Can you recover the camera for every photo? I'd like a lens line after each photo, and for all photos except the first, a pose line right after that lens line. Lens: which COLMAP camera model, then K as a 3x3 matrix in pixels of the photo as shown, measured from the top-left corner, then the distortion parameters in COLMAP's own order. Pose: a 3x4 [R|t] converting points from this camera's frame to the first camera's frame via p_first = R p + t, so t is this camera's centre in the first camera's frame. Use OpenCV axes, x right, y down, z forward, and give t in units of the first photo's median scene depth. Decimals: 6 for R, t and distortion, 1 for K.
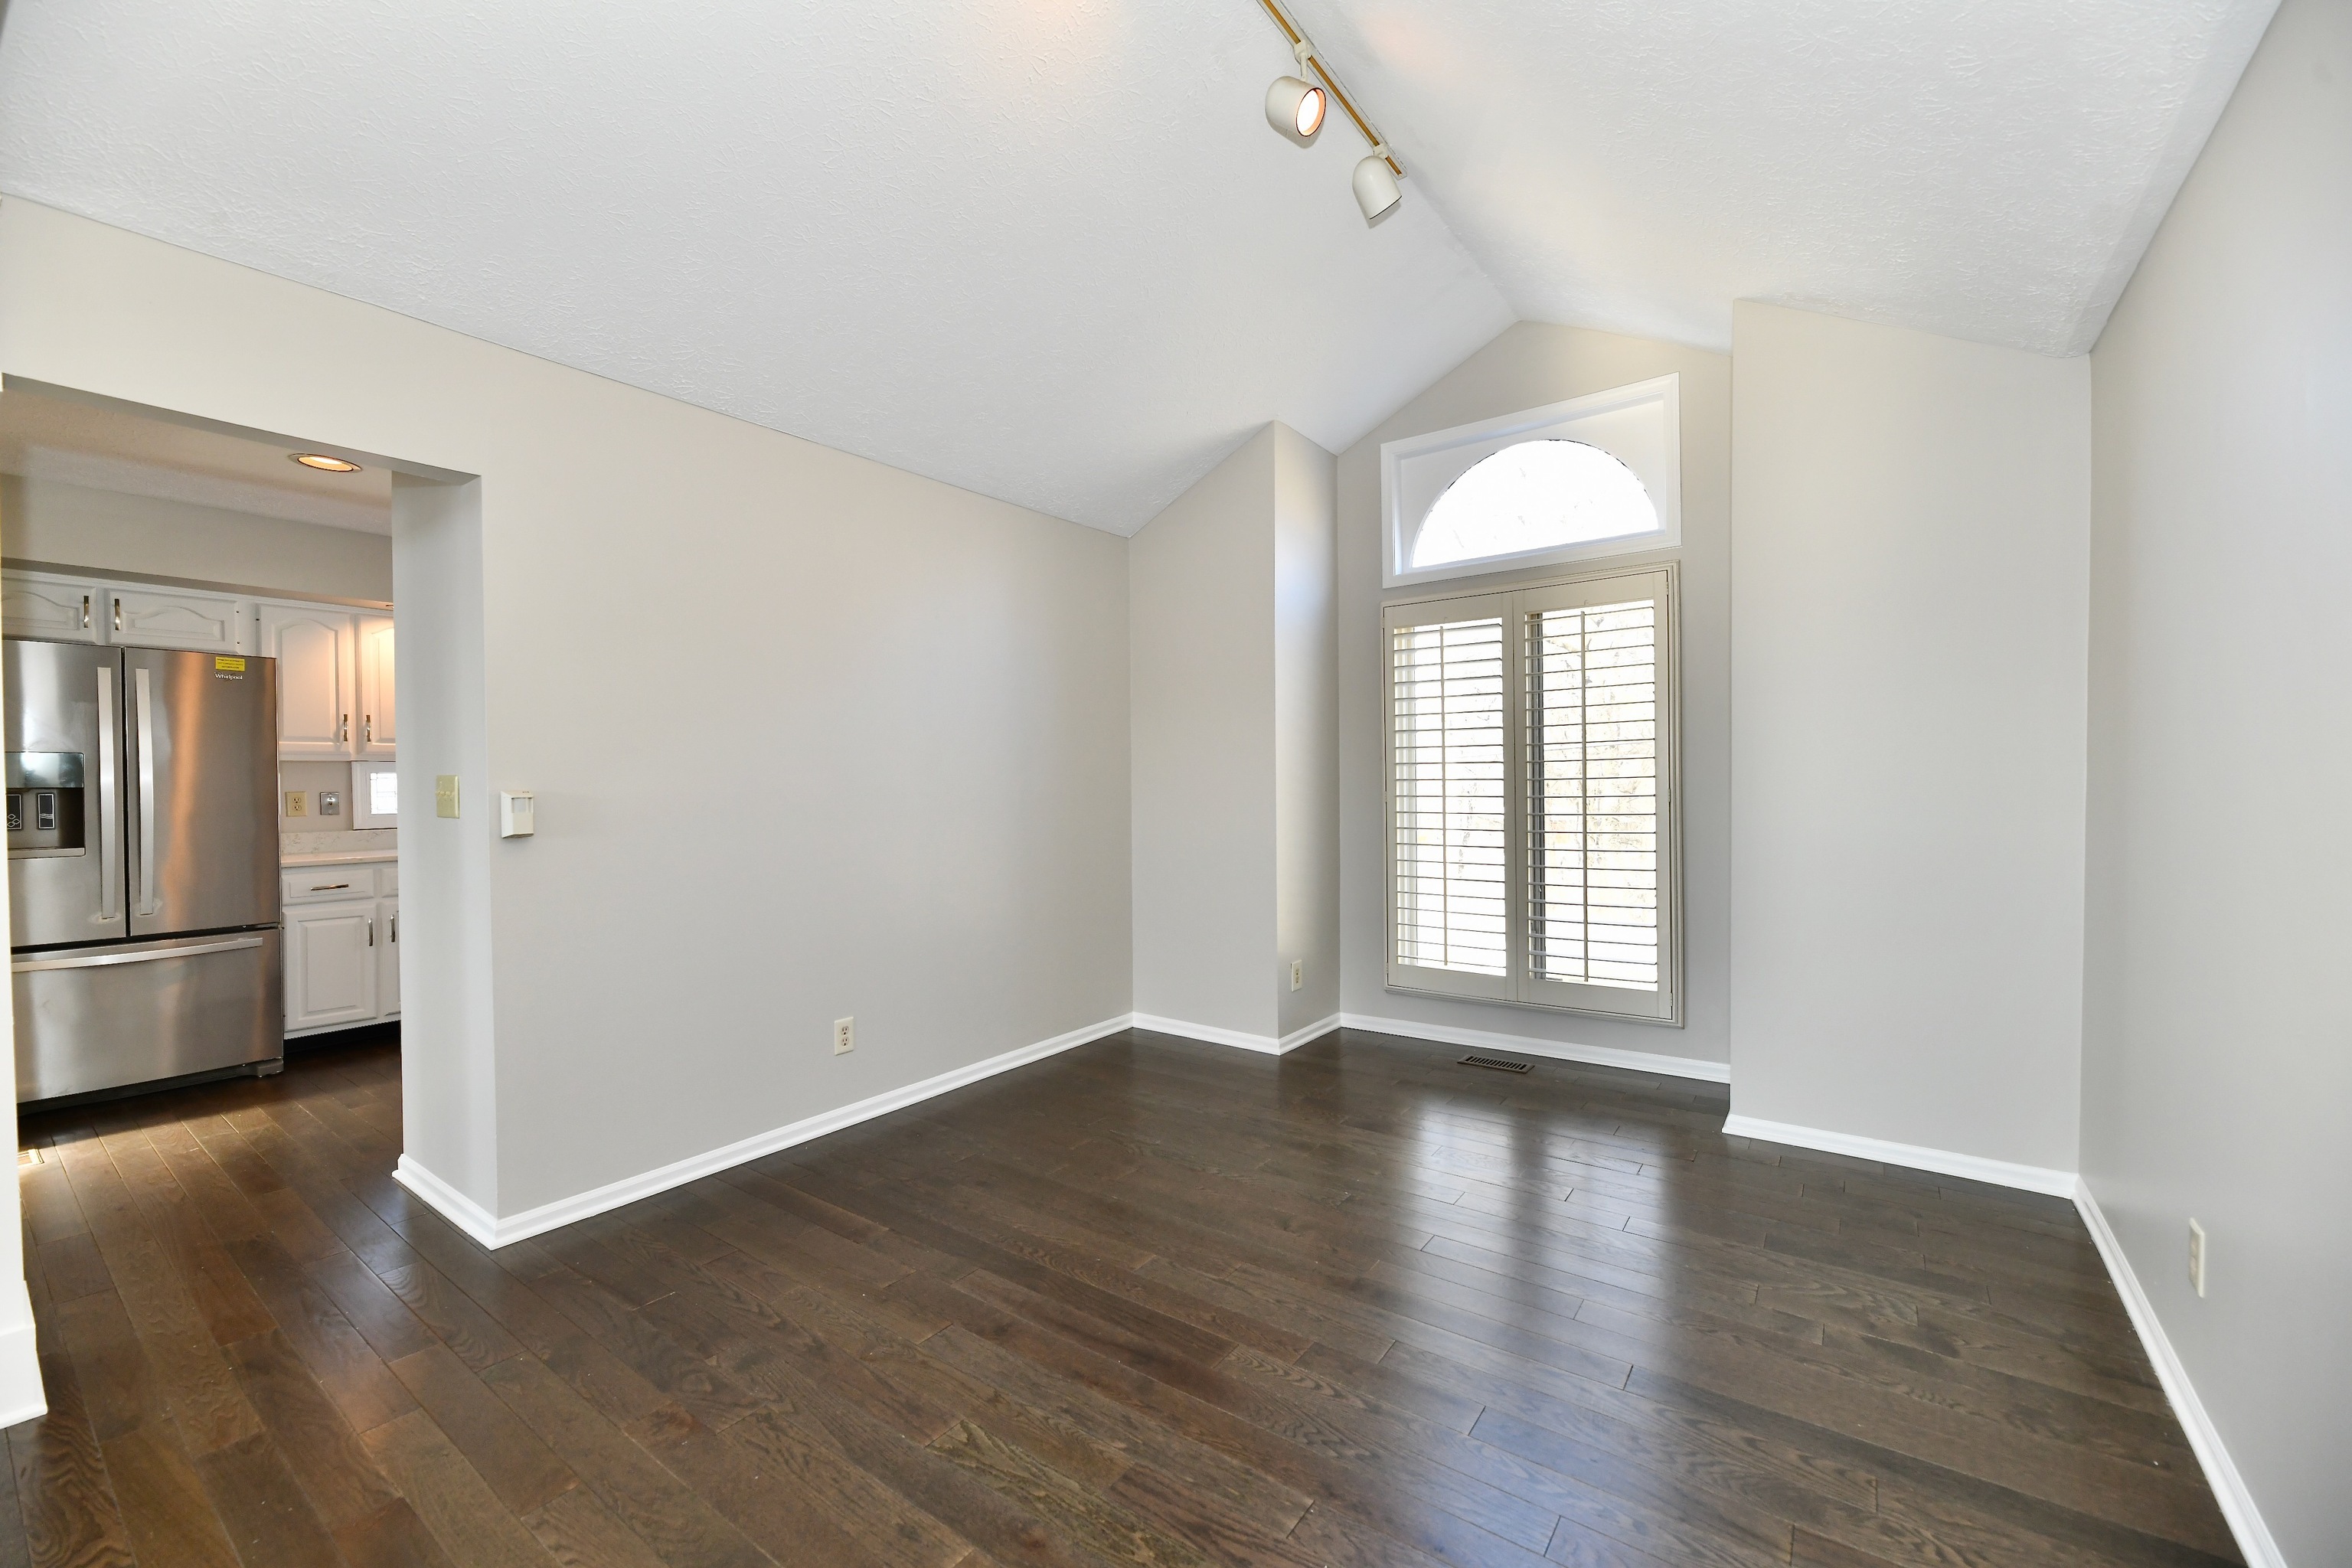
lens RADIAL K [[944.8, 0, 1173.1], [0, 944.8, 787.6], [0, 0, 1]] dist [-0.000046, -0.003379]
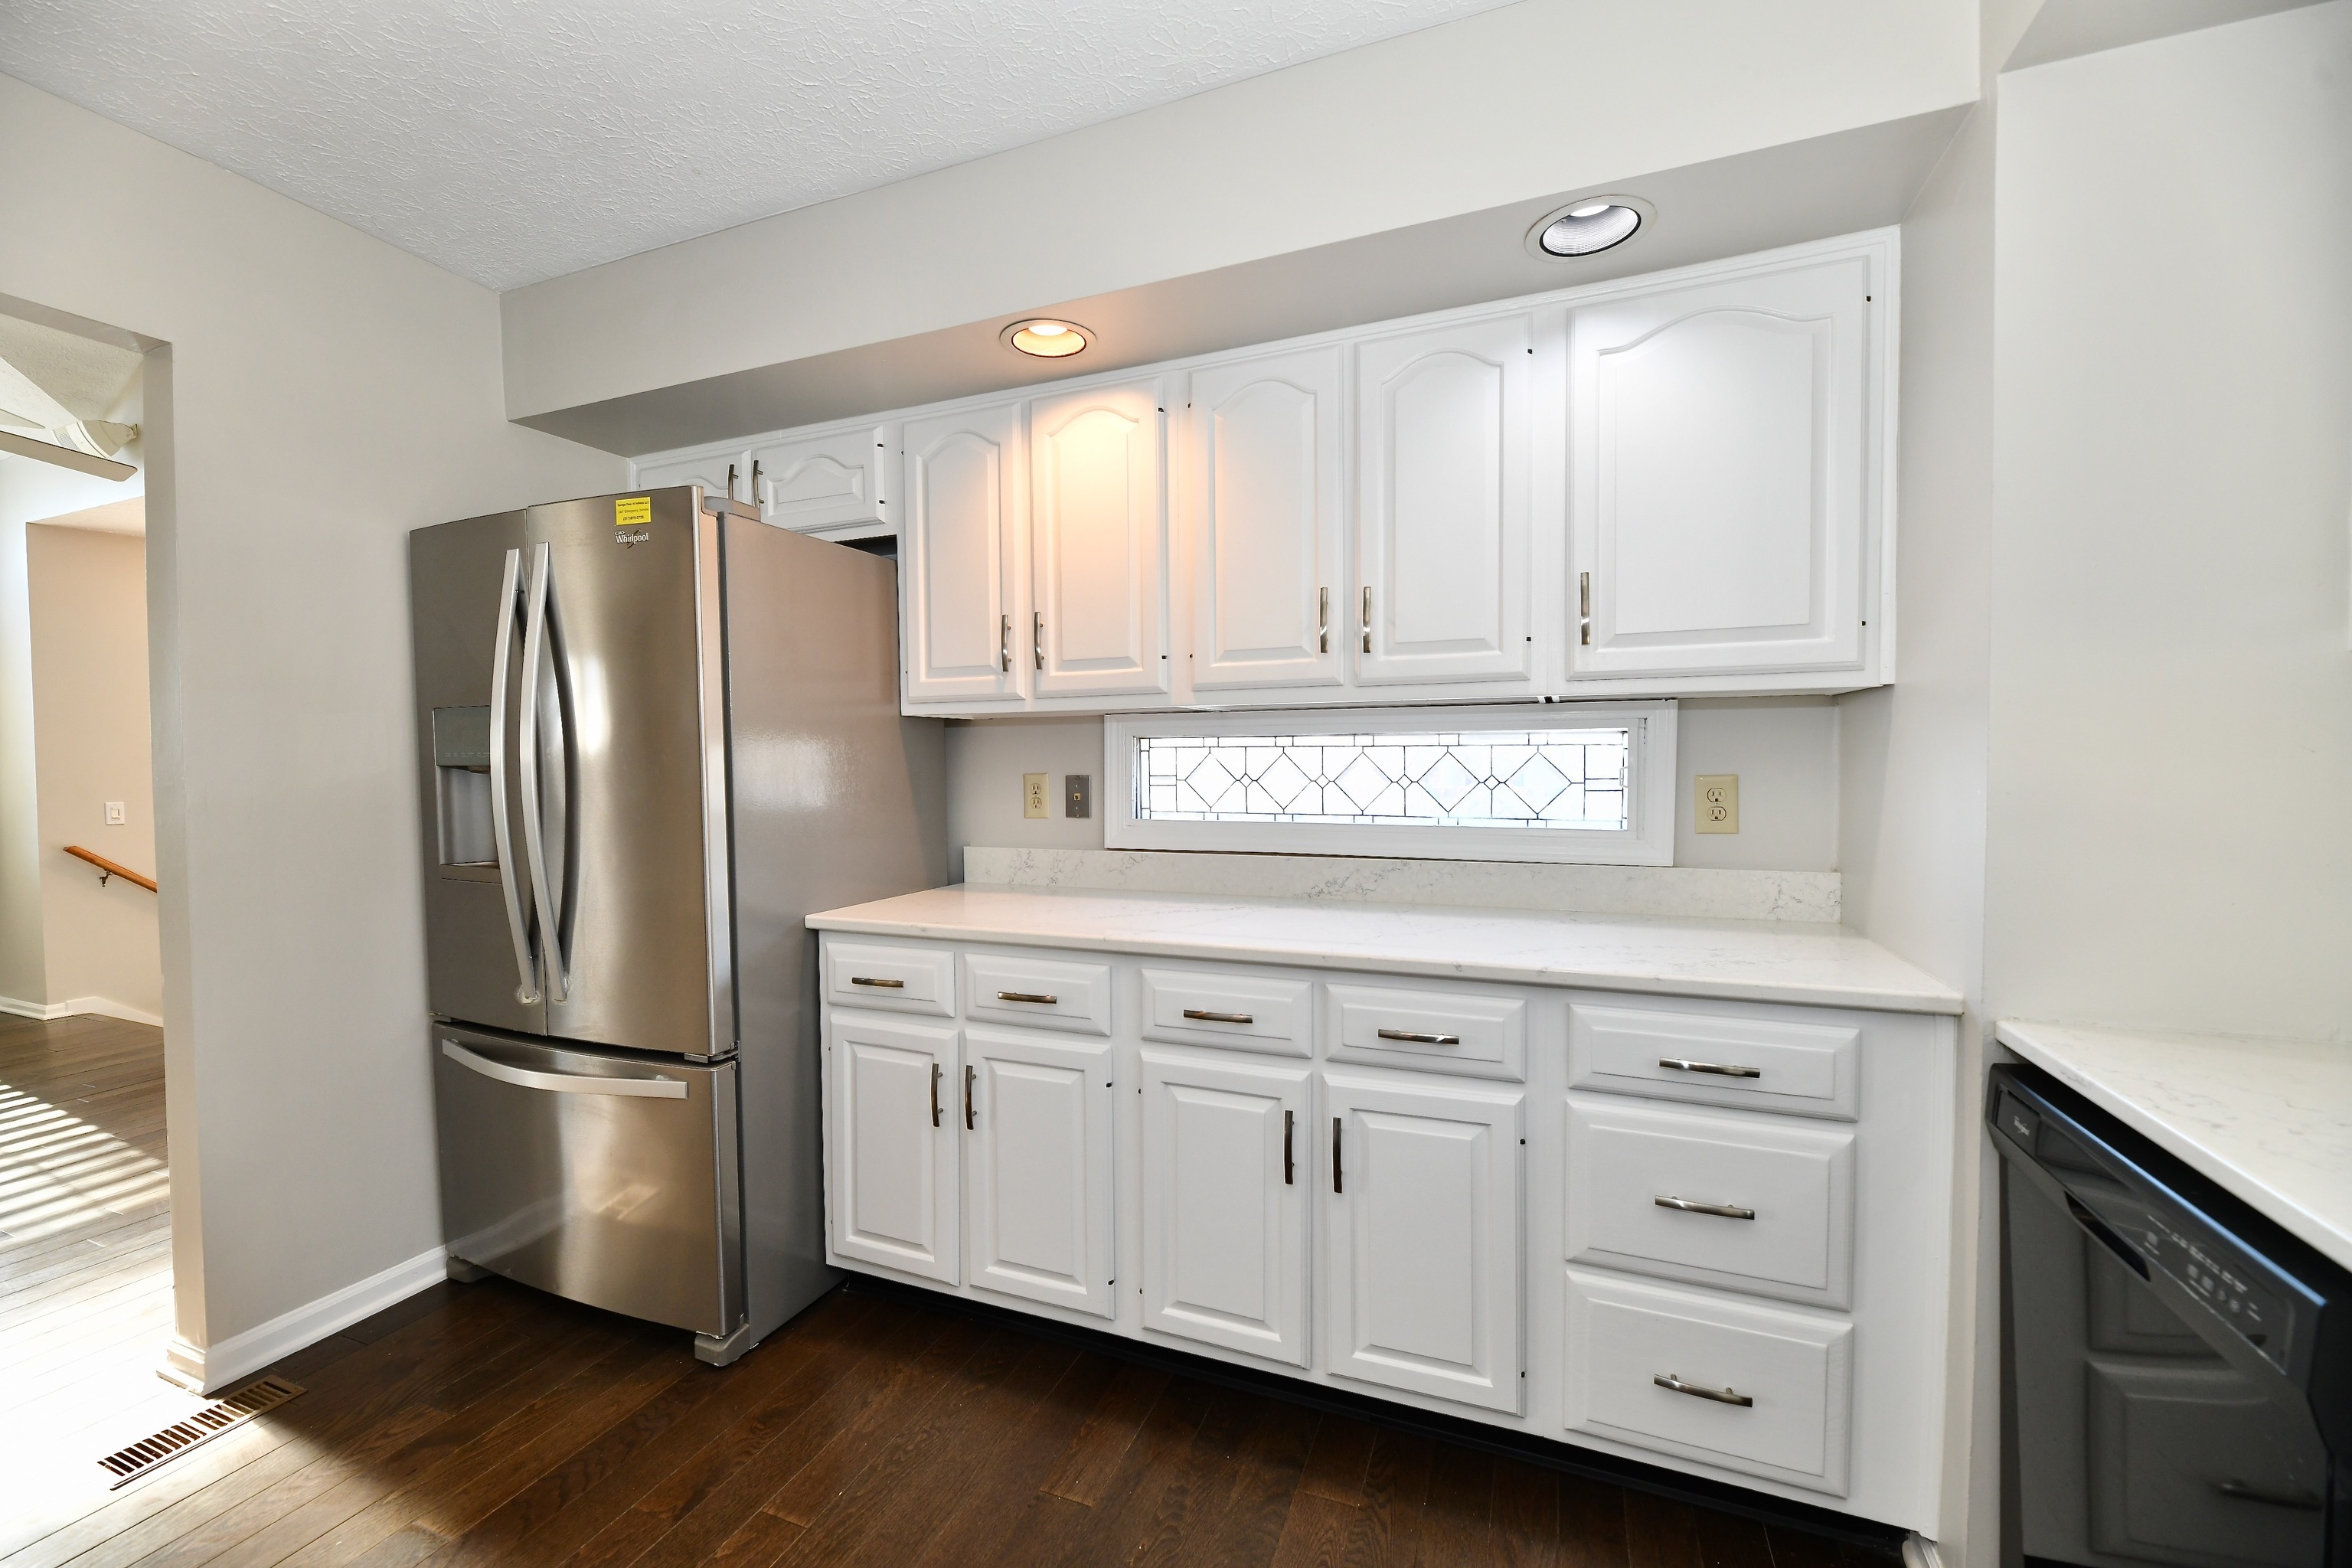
lens RADIAL K [[944.8, 0, 1173.1], [0, 944.8, 787.6], [0, 0, 1]] dist [-0.000046, -0.003379]
pose [[0.250845, 0.033795, -0.967437, -0.402562], [-0.004270, 0.999419, 0.033805, -0.006521], [0.968018, -0.004349, 0.250843, 1.003535]]
